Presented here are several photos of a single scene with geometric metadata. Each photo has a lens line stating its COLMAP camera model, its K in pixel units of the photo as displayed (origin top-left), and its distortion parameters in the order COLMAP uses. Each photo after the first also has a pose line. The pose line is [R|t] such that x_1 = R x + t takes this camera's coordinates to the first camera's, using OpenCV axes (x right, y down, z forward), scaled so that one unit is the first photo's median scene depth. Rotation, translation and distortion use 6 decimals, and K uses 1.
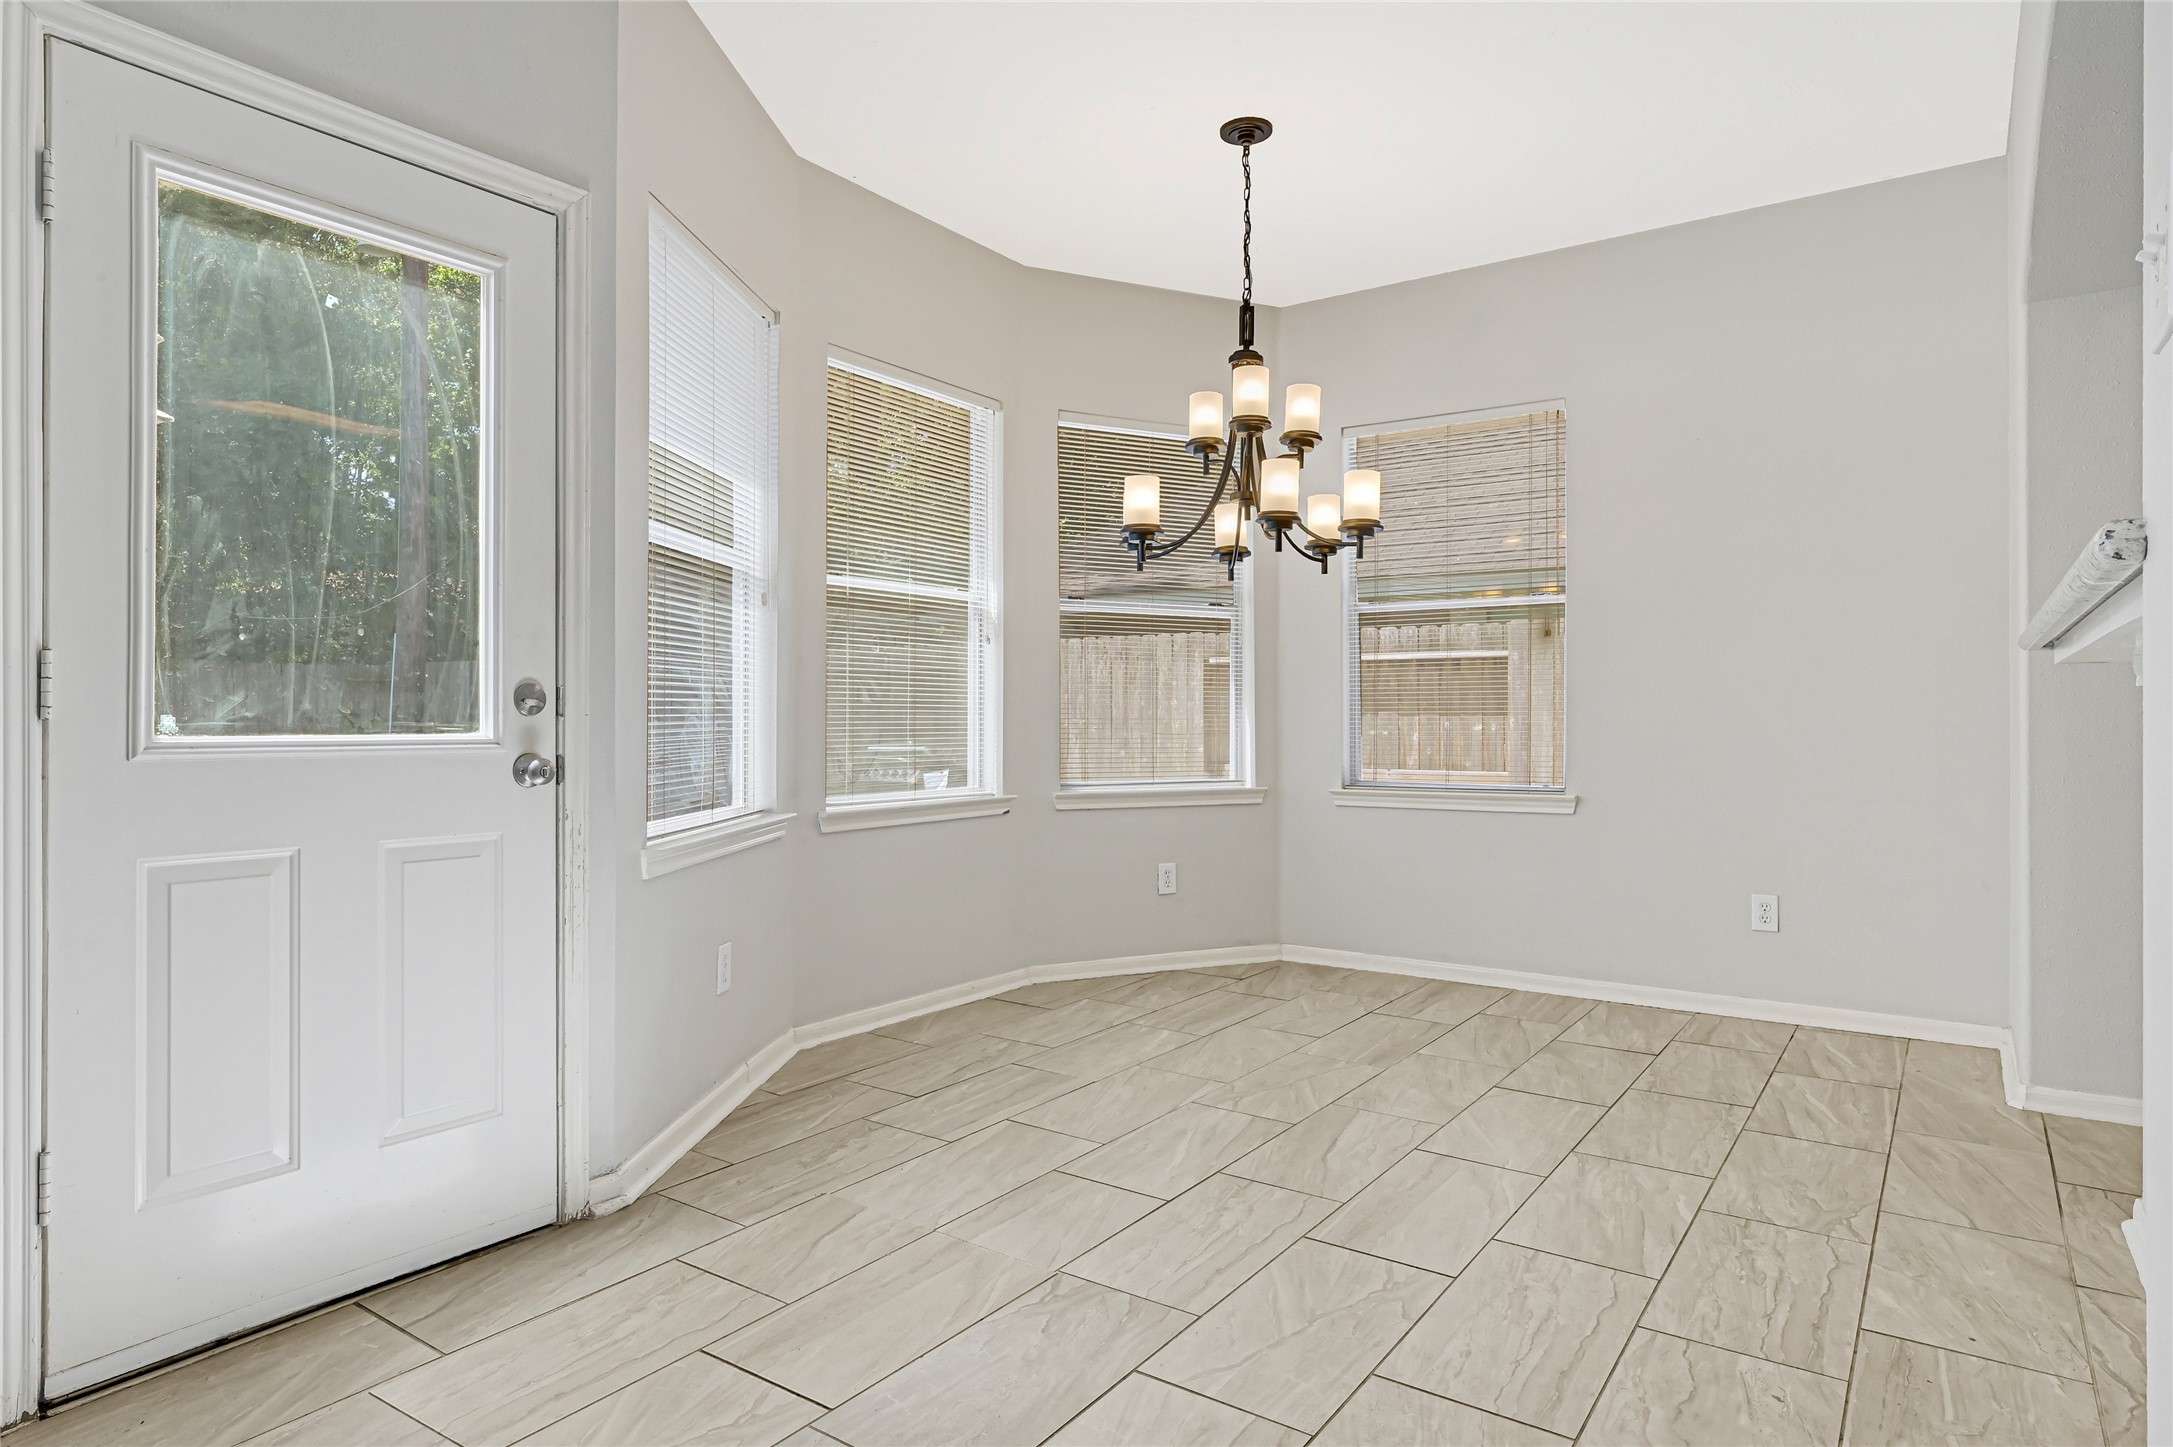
lens RADIAL K [[1231.4, 0, 1088.2], [0, 1231.4, 722.2], [0, 0, 1]] dist [-0.001426, -0.000152]
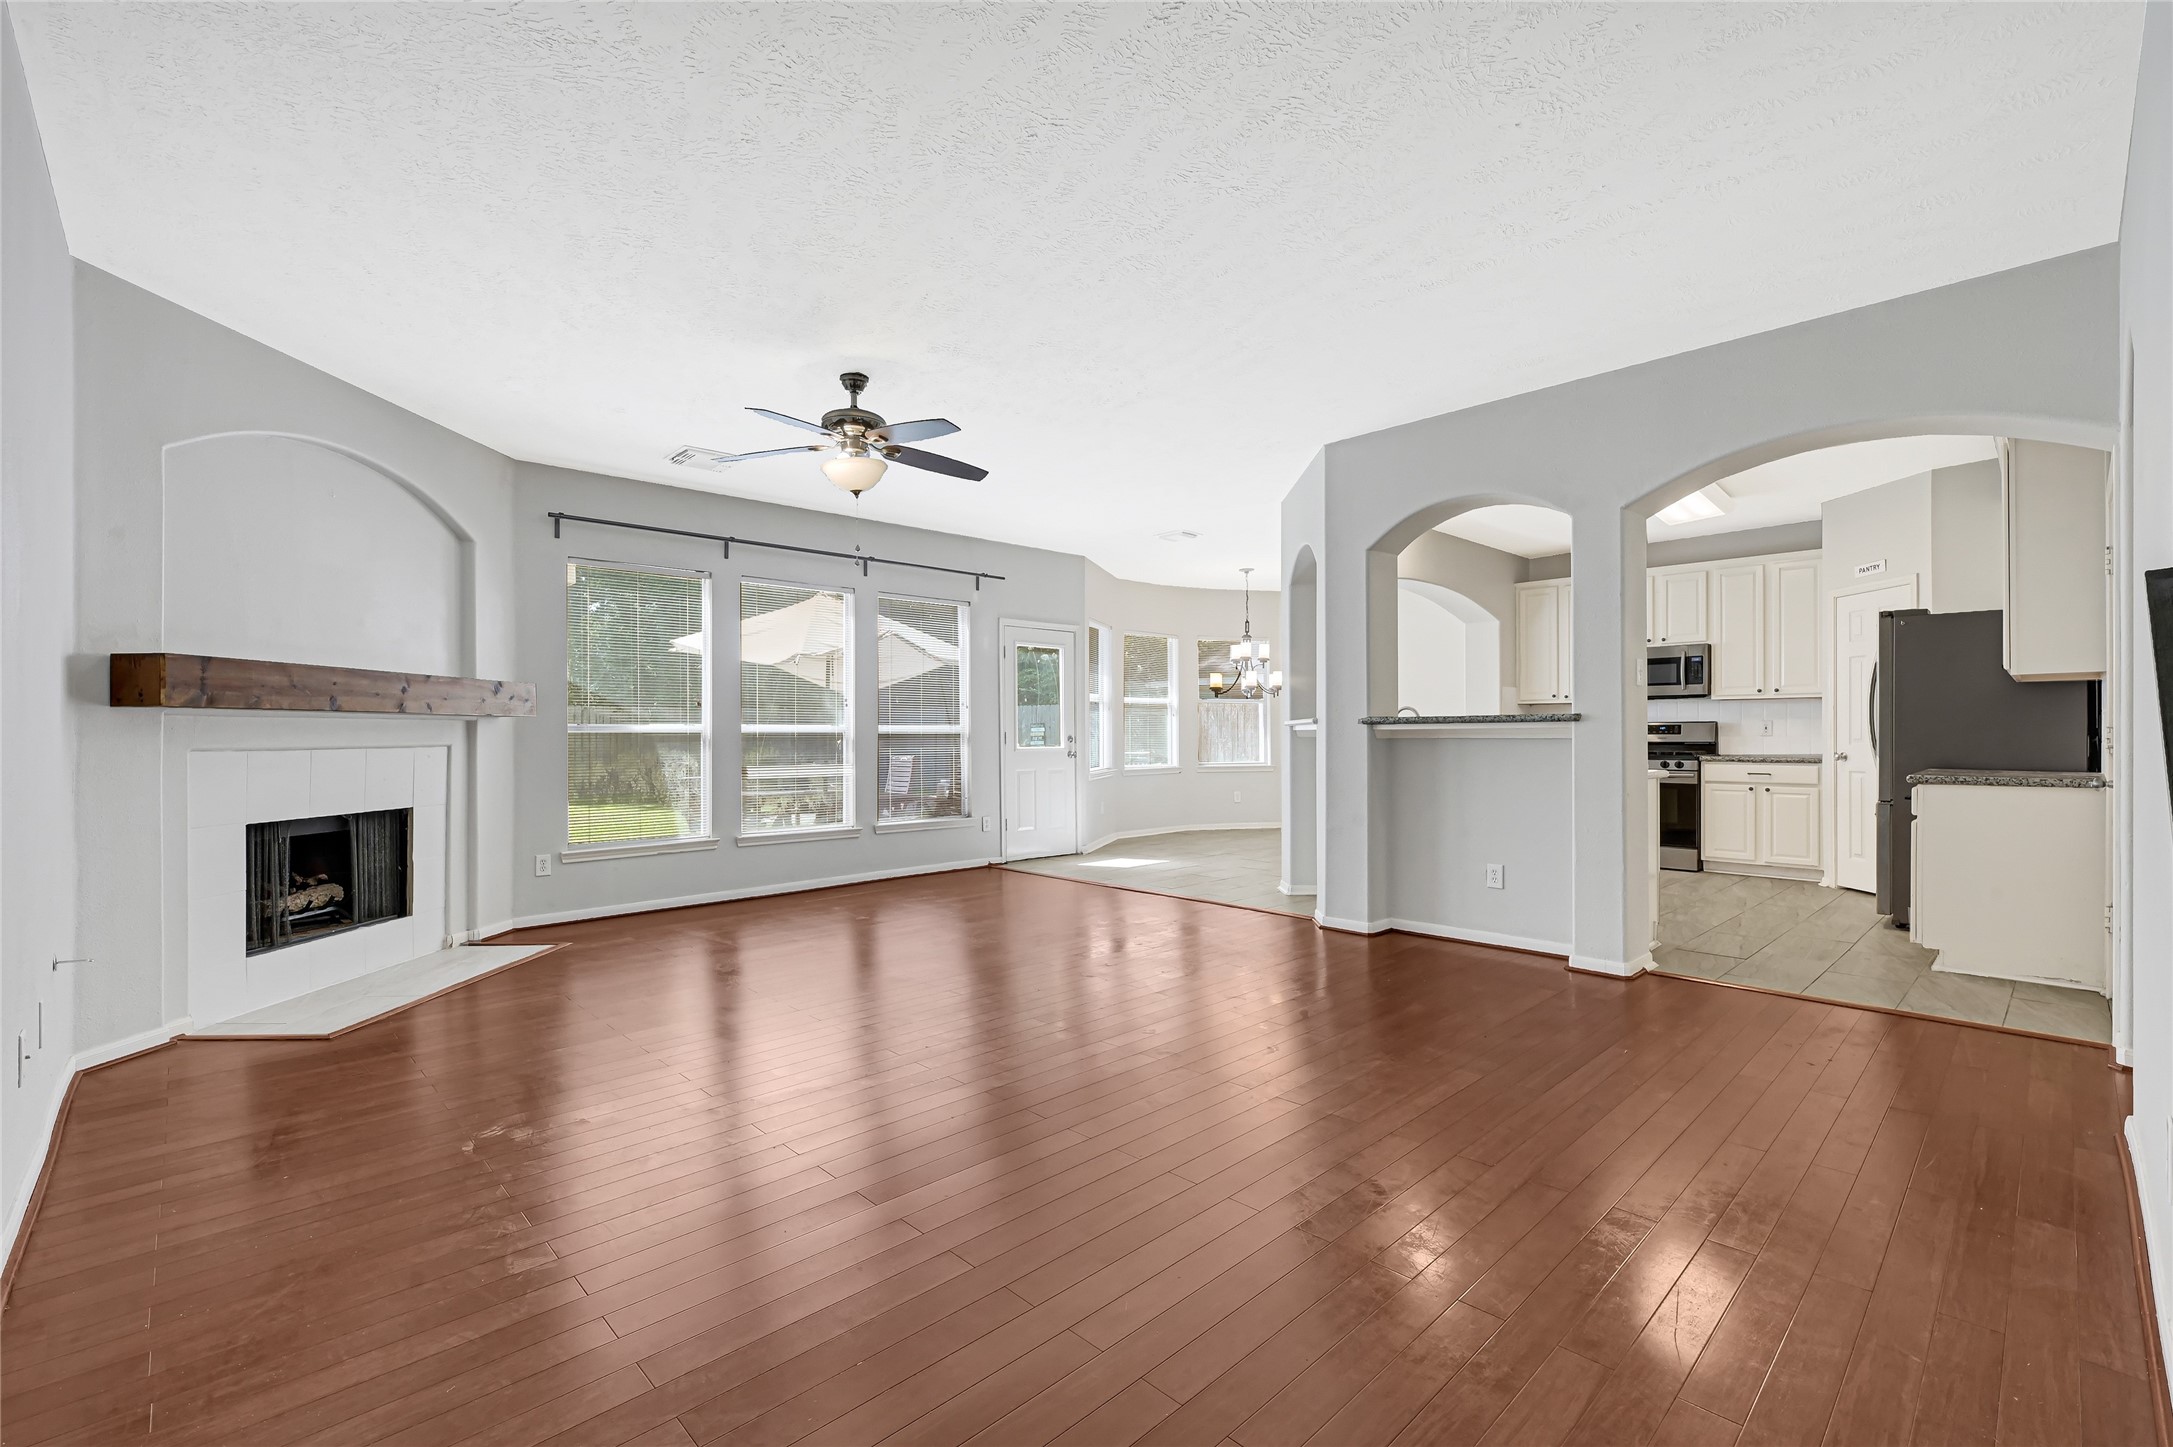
lens RADIAL K [[929.3, 0, 1083.0], [0, 929.3, 739.4], [0, 0, 1]] dist [-0.000197, 0.000152]
pose [[0.981347, -0.000667, -0.192243, 0.158561], [0.002093, 0.999972, 0.007217, -0.026695], [0.192232, -0.007485, 0.981321, -1.463943]]
